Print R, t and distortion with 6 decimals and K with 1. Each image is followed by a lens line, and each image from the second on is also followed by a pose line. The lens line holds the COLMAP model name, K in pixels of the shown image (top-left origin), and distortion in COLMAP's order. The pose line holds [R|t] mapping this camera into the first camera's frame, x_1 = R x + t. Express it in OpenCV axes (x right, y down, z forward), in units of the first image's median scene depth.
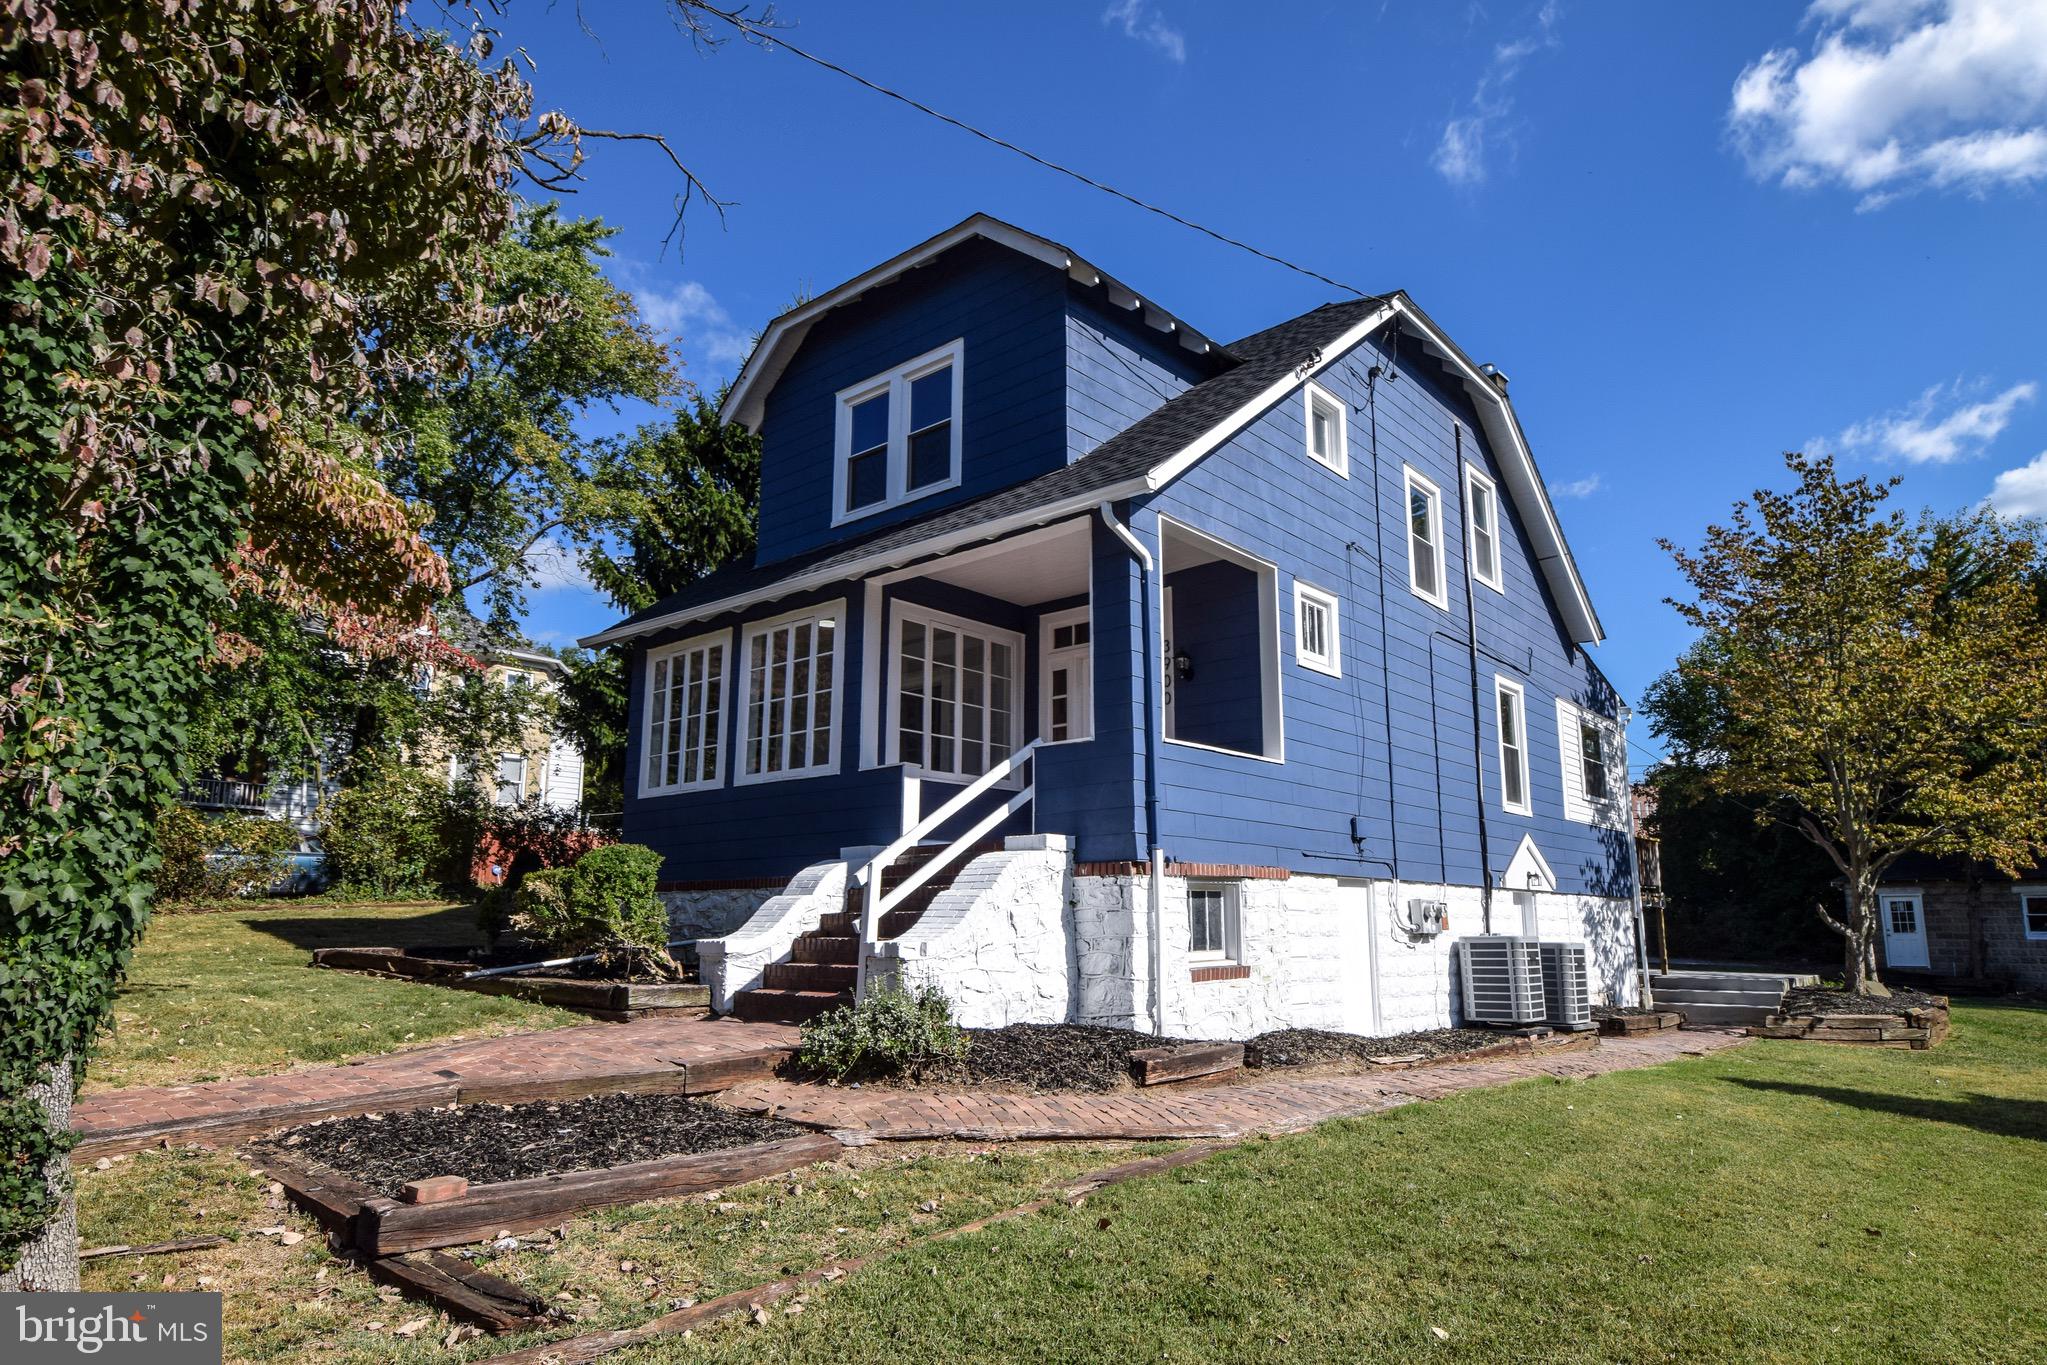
lens RADIAL K [[1206.3, 0, 1016.0], [0, 1206.3, 714.1], [0, 0, 1]] dist [-0.000789, -0.000260]
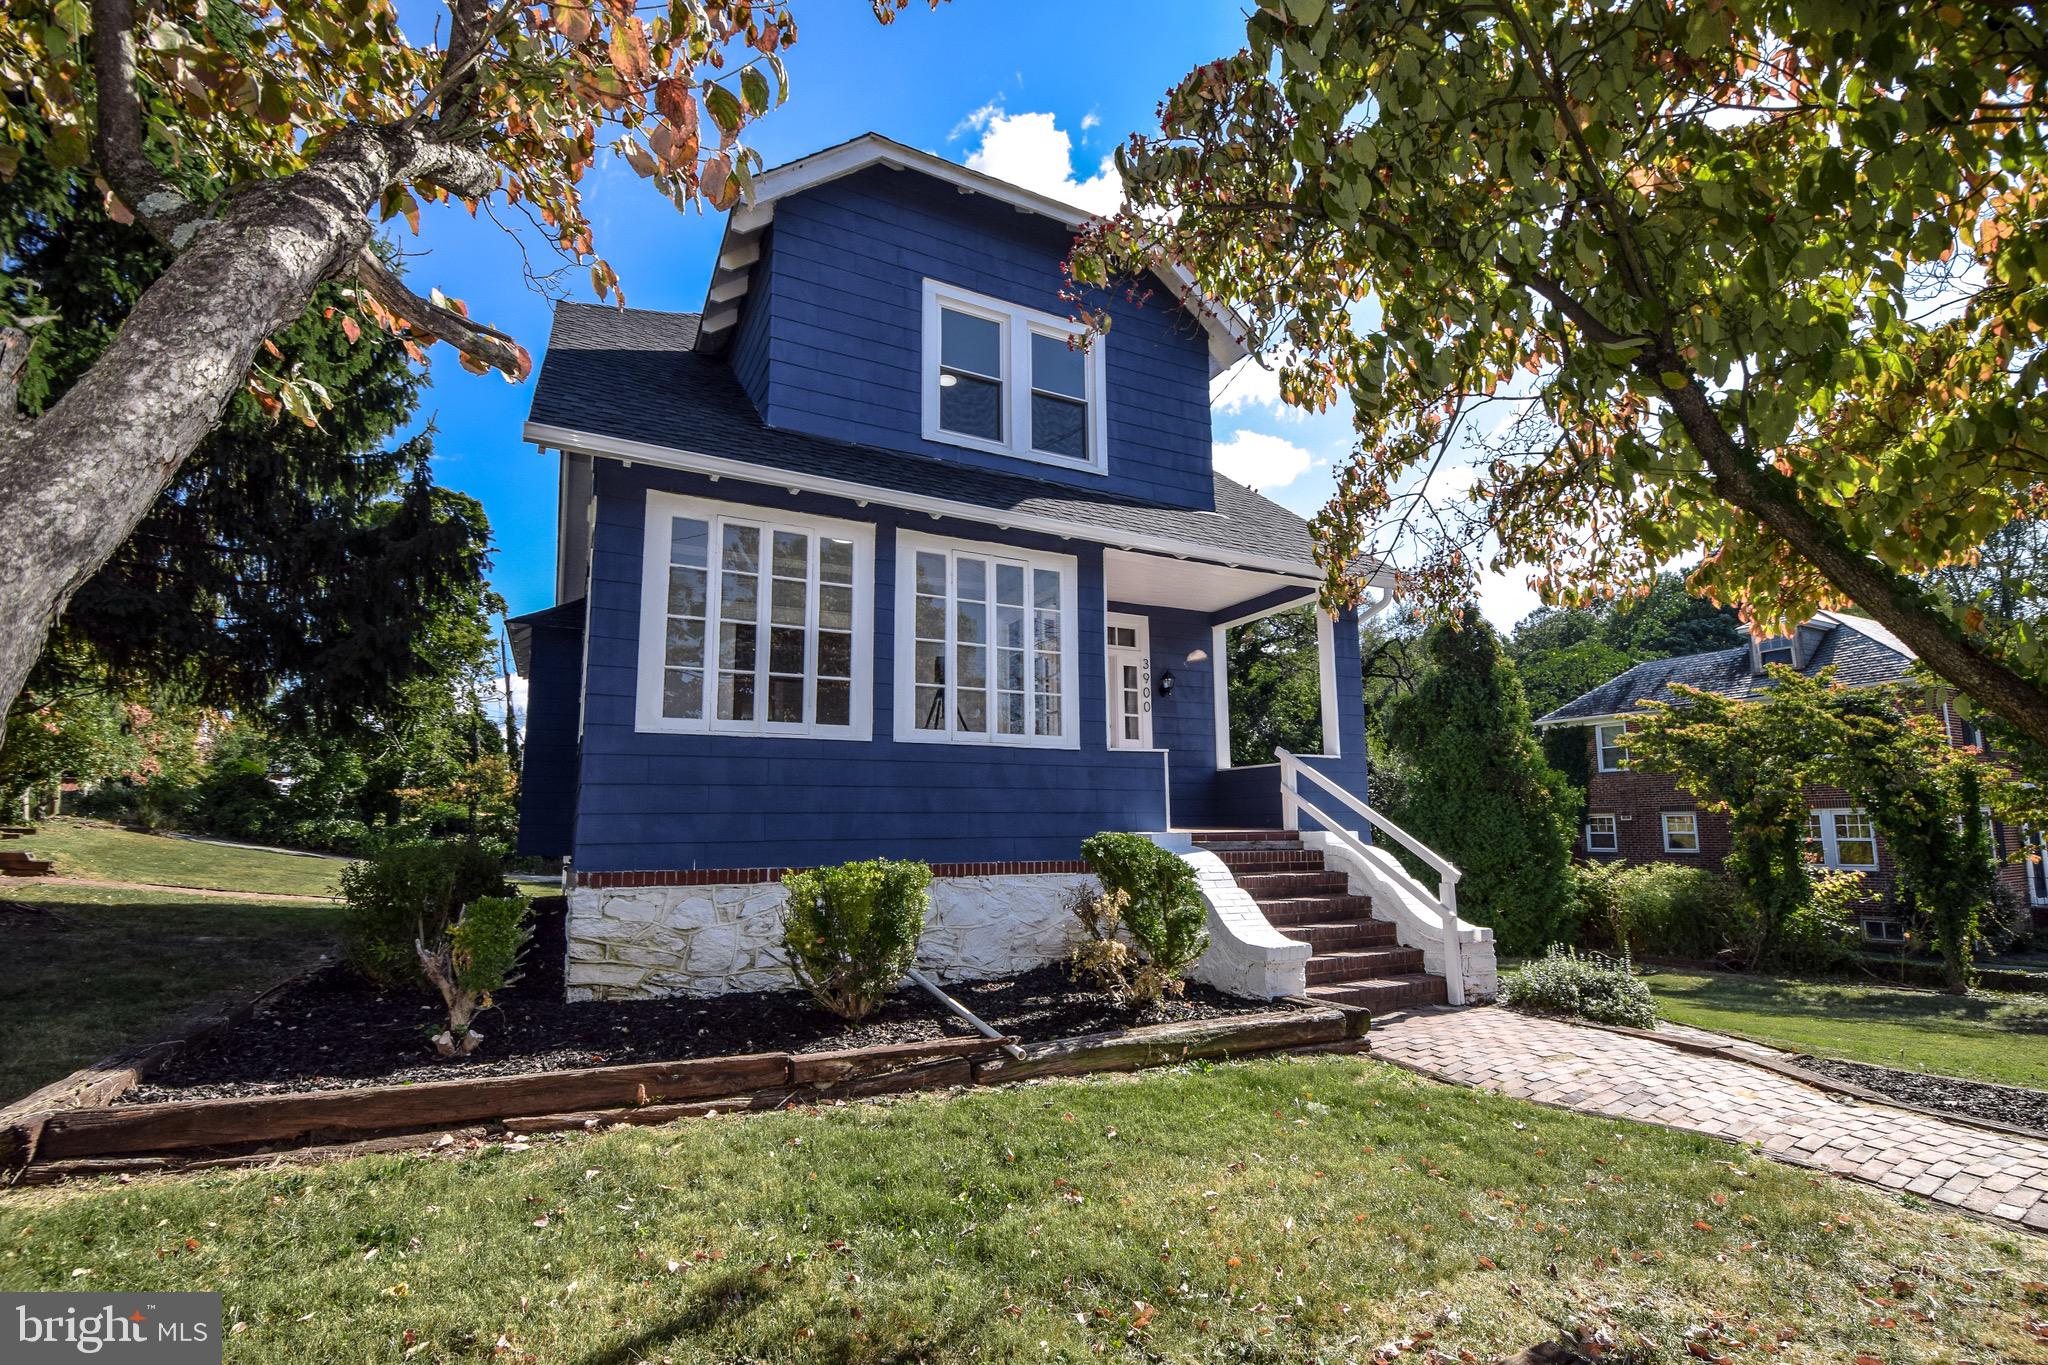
lens RADIAL K [[928.9, 0, 1050.5], [0, 928.9, 719.6], [0, 0, 1]] dist [0.013628, -0.022092]
pose [[0.347947, 0.108145, 0.931256, -0.730474], [-0.154045, 0.986419, -0.056995, 0.063699], [-0.924772, -0.123624, 0.359881, 0.688217]]
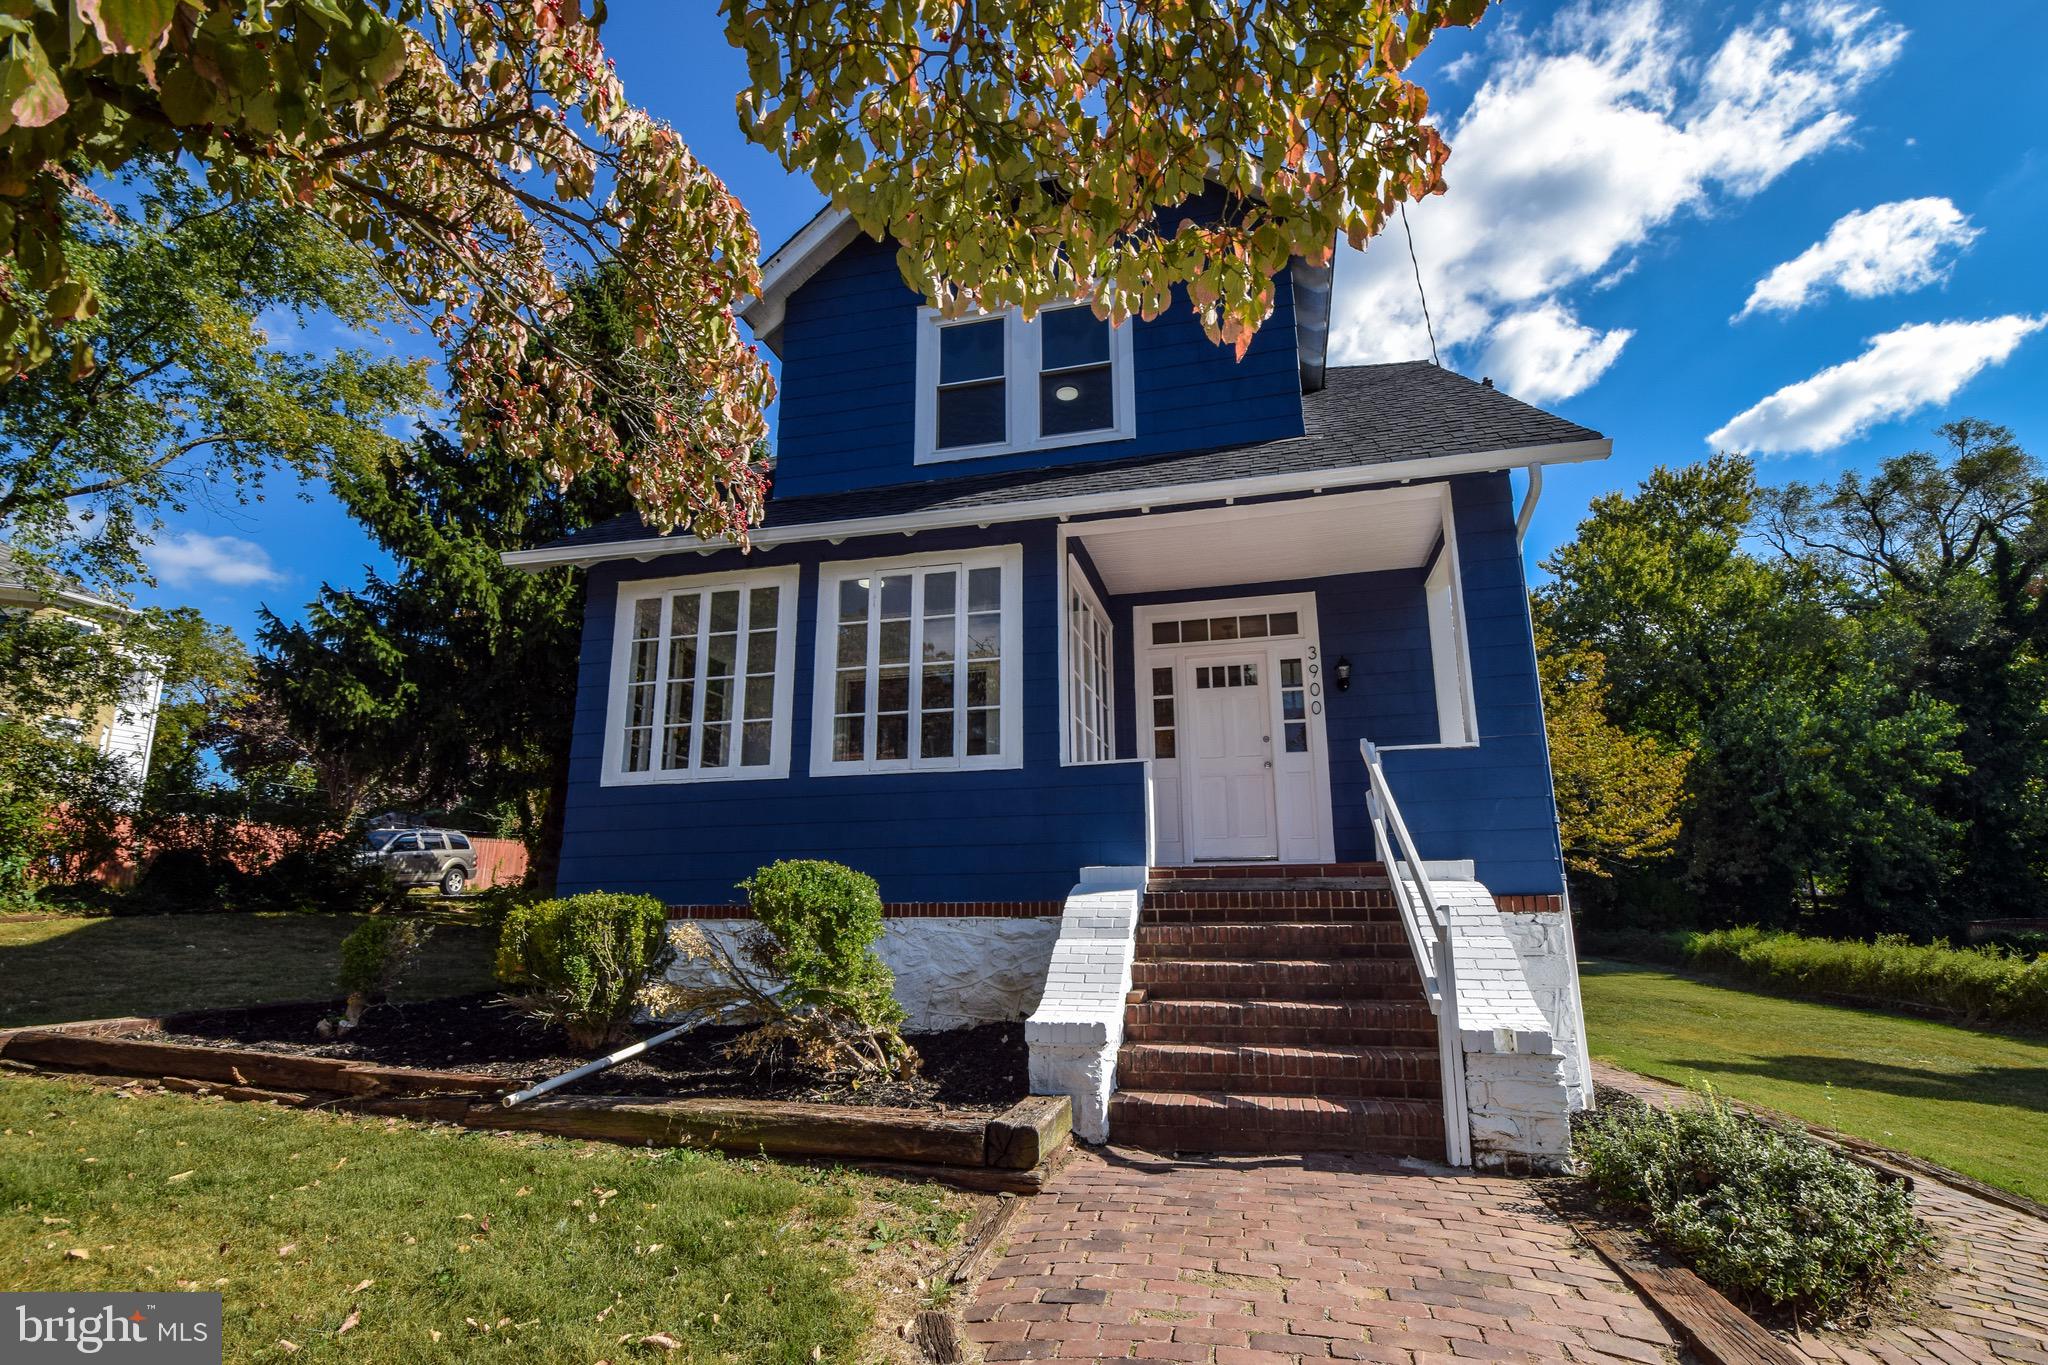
lens RADIAL K [[928.9, 0, 1050.5], [0, 928.9, 719.6], [0, 0, 1]] dist [0.013628, -0.022092]
pose [[0.881546, 0.081772, 0.464963, -0.364664], [-0.071767, 0.996650, -0.039212, 0.036428], [-0.466612, 0.001198, 0.884461, 0.419185]]
